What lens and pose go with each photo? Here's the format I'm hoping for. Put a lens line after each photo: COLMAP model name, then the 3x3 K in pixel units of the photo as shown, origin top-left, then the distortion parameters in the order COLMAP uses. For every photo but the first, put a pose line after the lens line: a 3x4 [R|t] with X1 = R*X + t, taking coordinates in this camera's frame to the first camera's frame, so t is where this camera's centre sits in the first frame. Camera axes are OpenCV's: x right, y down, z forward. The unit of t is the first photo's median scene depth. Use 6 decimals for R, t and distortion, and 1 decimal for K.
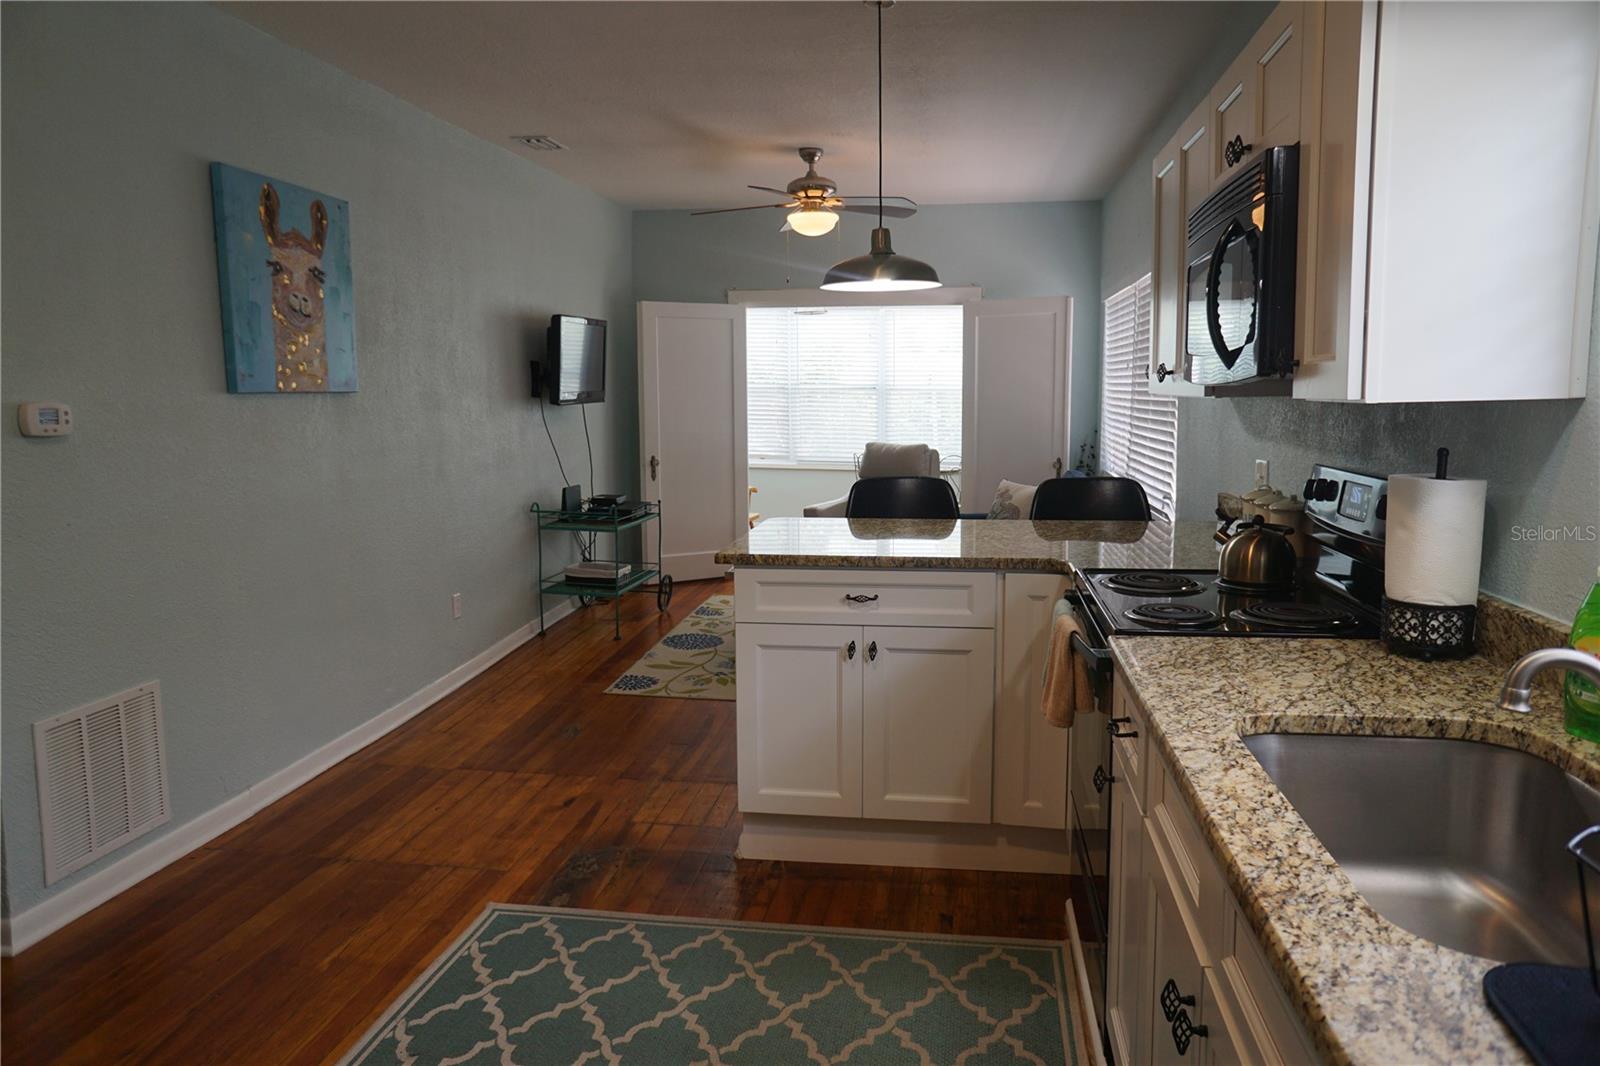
lens RADIAL K [[1080.9, 0, 793.4], [0, 1080.9, 527.3], [0, 0, 1]] dist [-0.069039, 0.094310]
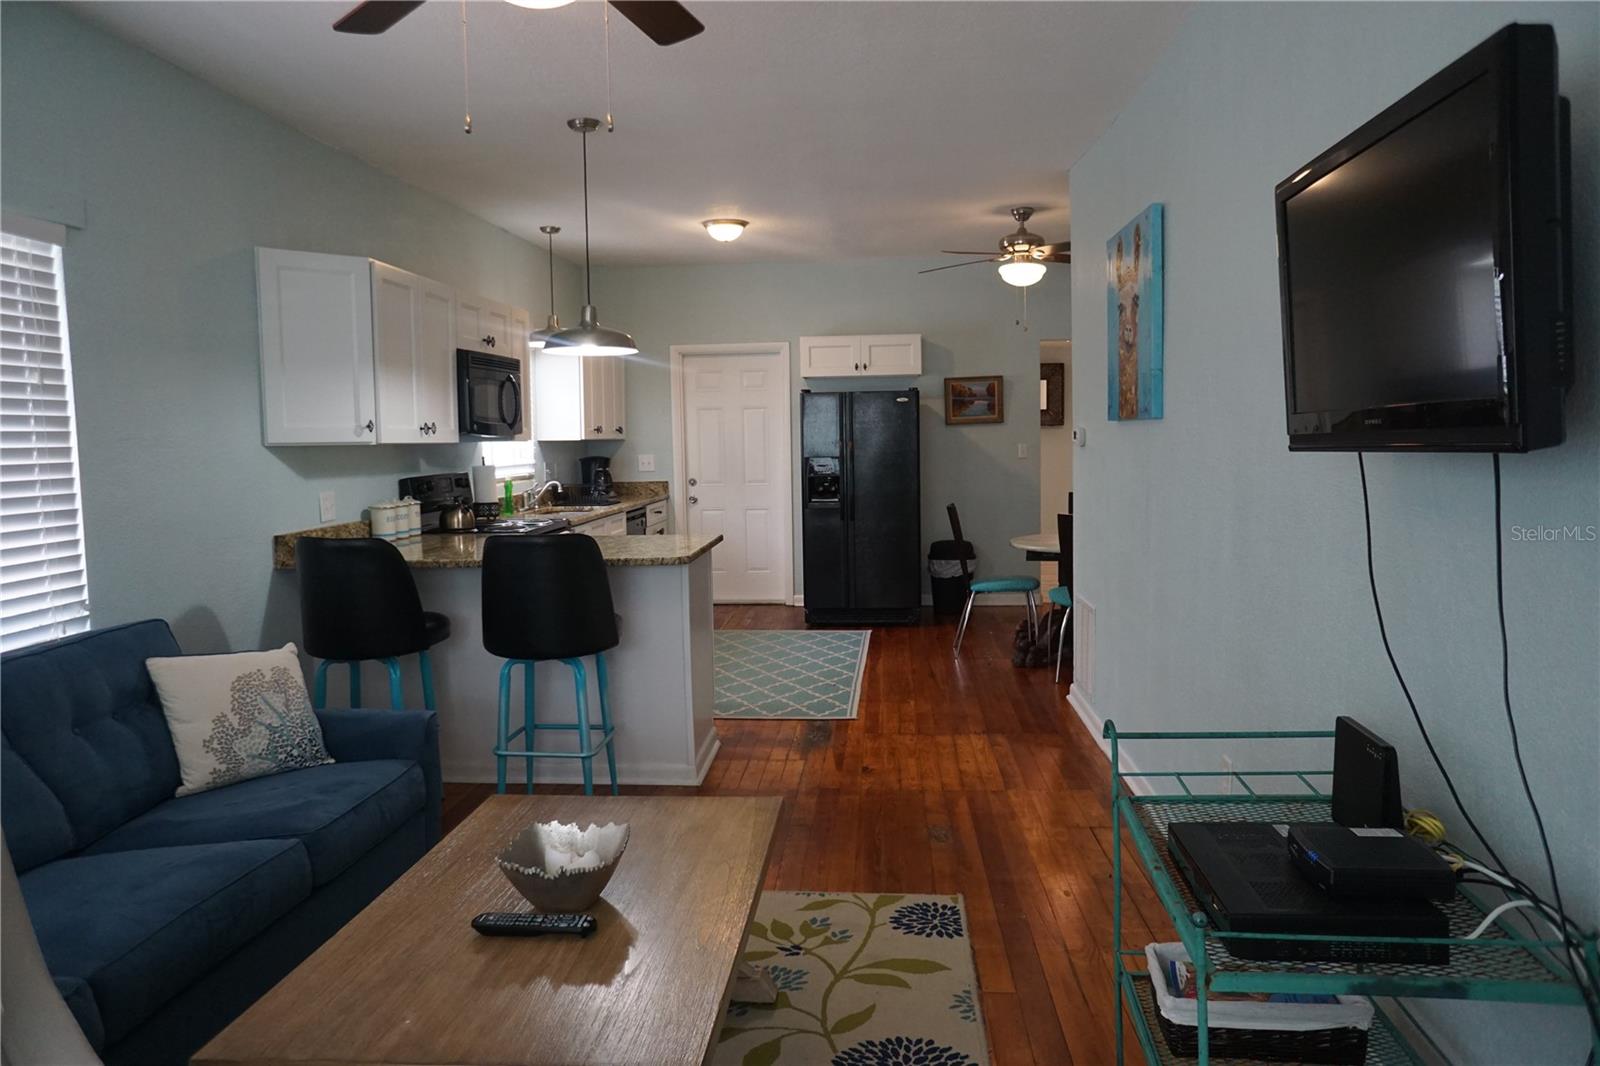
lens RADIAL K [[1080.9, 0, 793.4], [0, 1080.9, 527.3], [0, 0, 1]] dist [-0.069039, 0.094310]
pose [[-0.997119, 0.034734, -0.067440, -0.075561], [0.019945, 0.977778, 0.208692, -0.344020], [0.073190, 0.206746, -0.975653, 2.792891]]
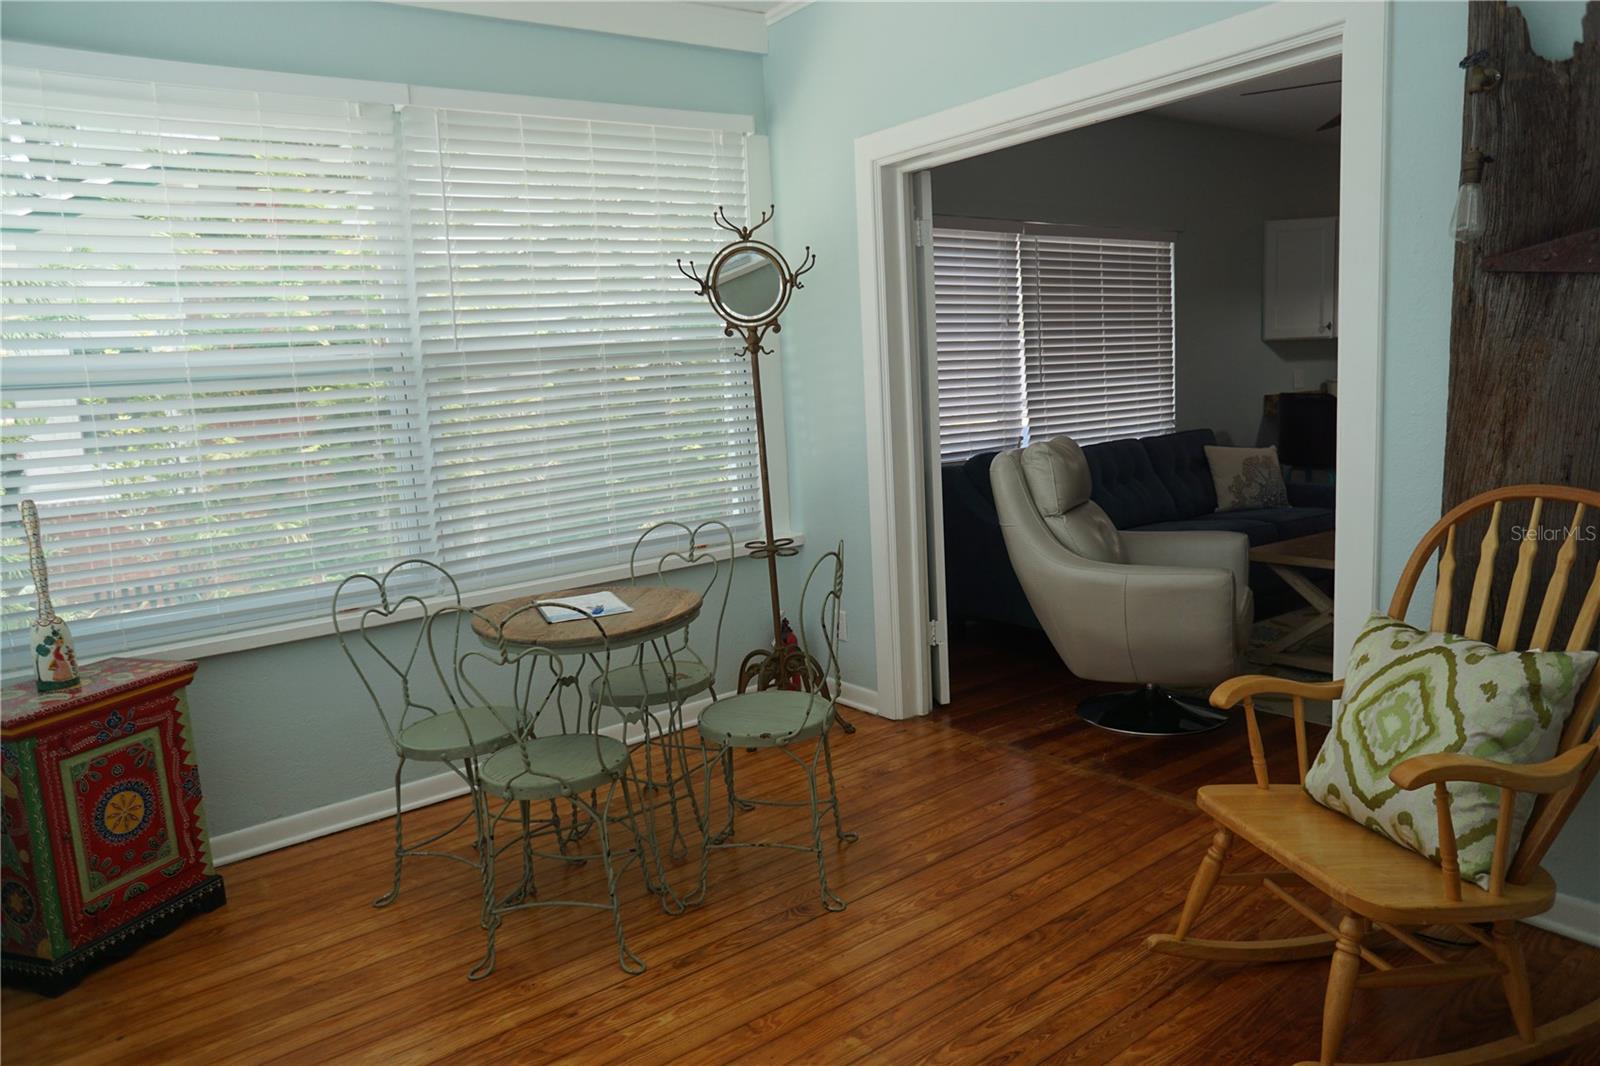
lens RADIAL K [[1080.9, 0, 793.4], [0, 1080.9, 527.3], [0, 0, 1]] dist [-0.069039, 0.094310]
pose [[-0.709304, -0.050196, 0.703113, -0.473855], [0.146292, 0.965262, 0.216491, -0.446965], [-0.689555, 0.256417, -0.677321, 3.901577]]
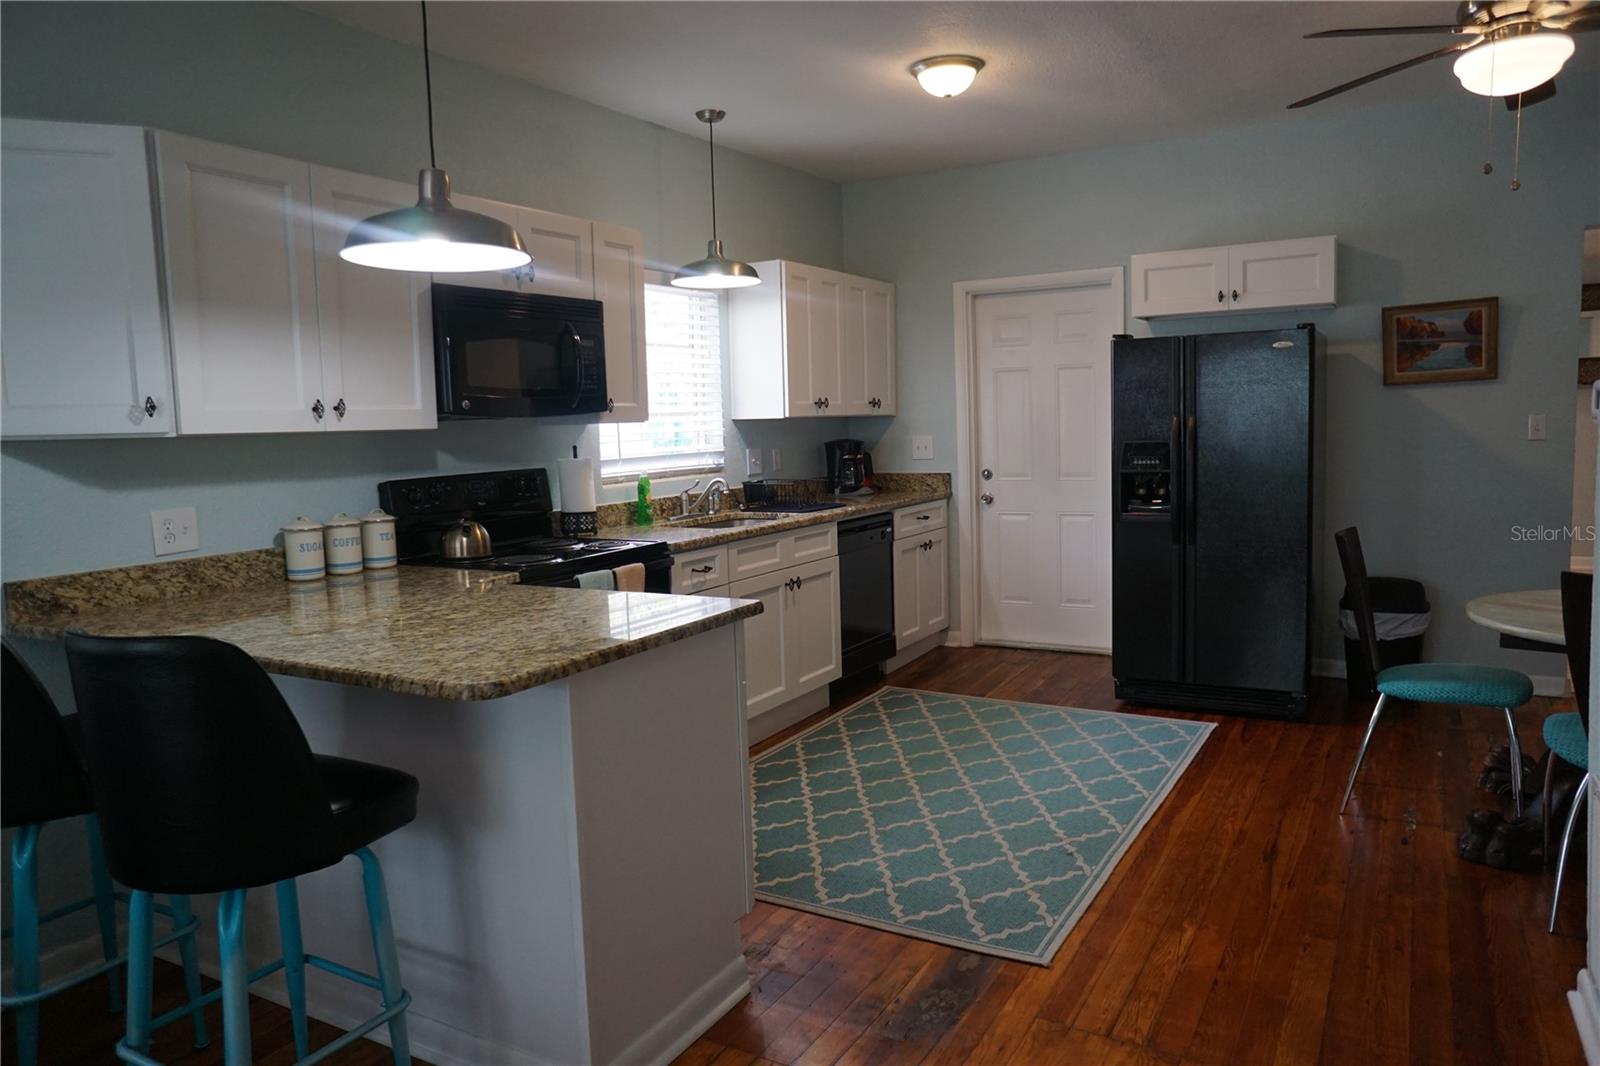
lens RADIAL K [[1080.9, 0, 793.4], [0, 1080.9, 527.3], [0, 0, 1]] dist [-0.069039, 0.094310]
pose [[-0.929221, 0.004828, 0.369493, -0.440855], [0.088093, 0.973980, 0.208814, -0.221365], [-0.358871, 0.226584, -0.905467, 1.895400]]
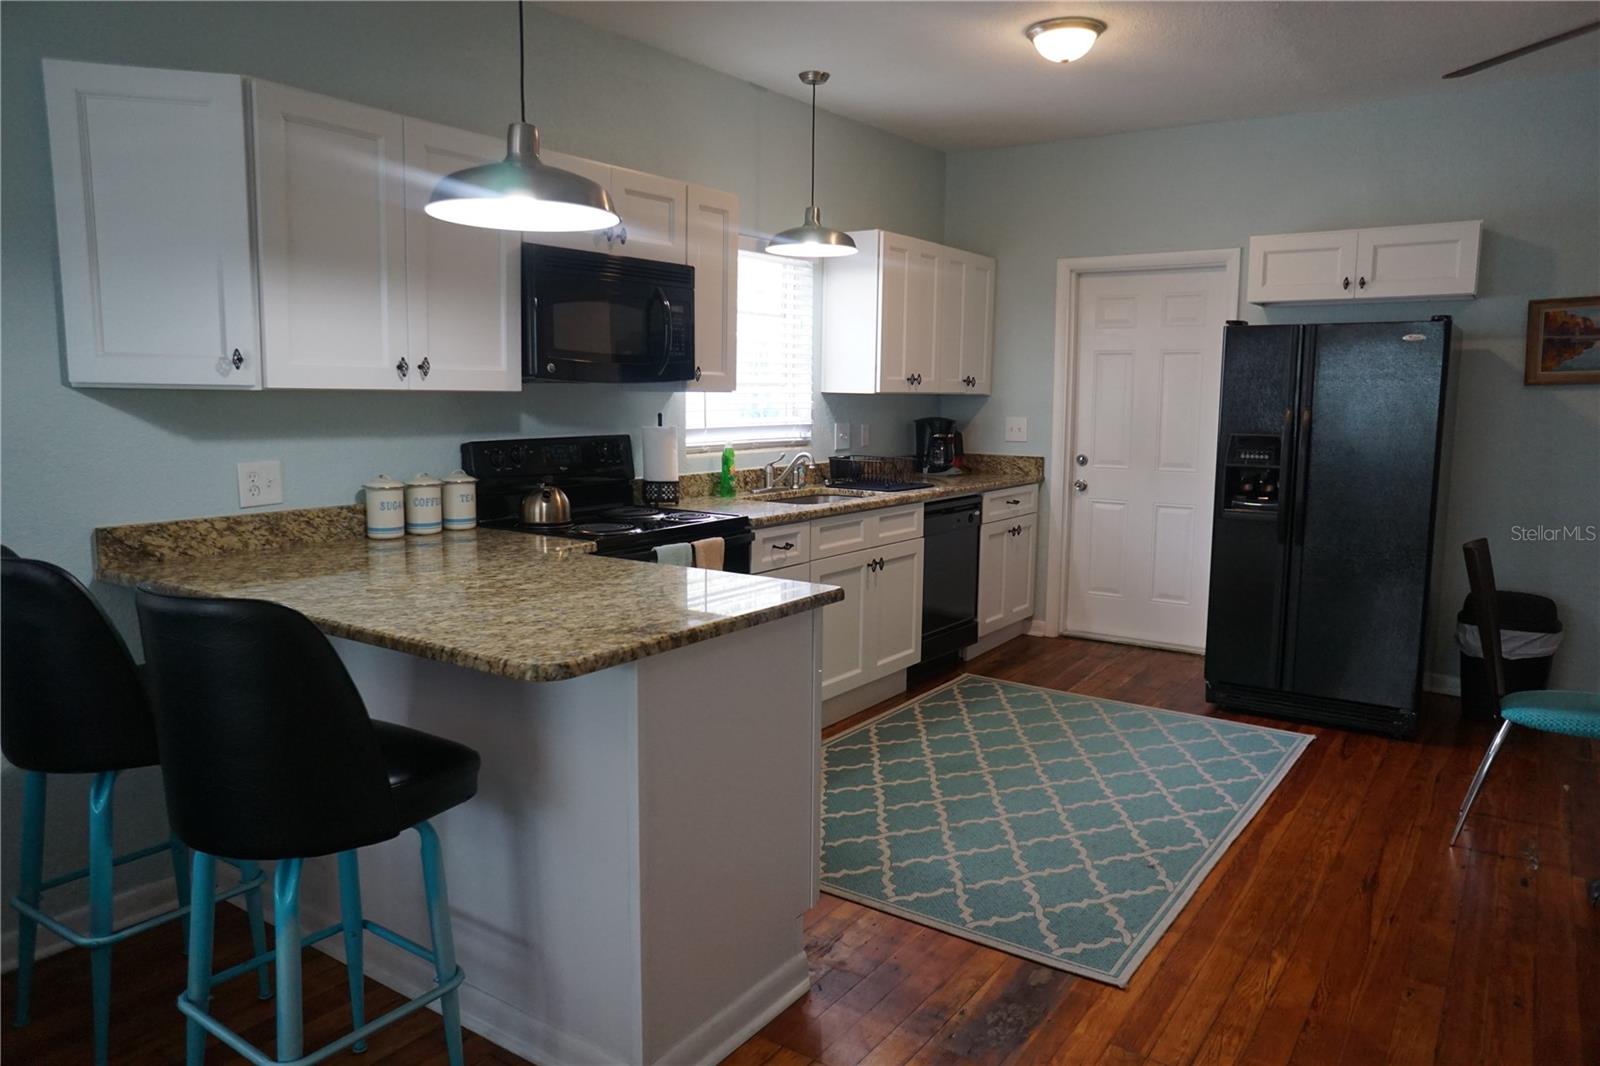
lens RADIAL K [[1080.9, 0, 793.4], [0, 1080.9, 527.3], [0, 0, 1]] dist [-0.069039, 0.094310]
pose [[-0.896803, -0.052013, 0.439361, -0.423618], [0.056263, 0.971596, 0.229861, -0.222833], [-0.438837, 0.230860, -0.868404, 1.856852]]
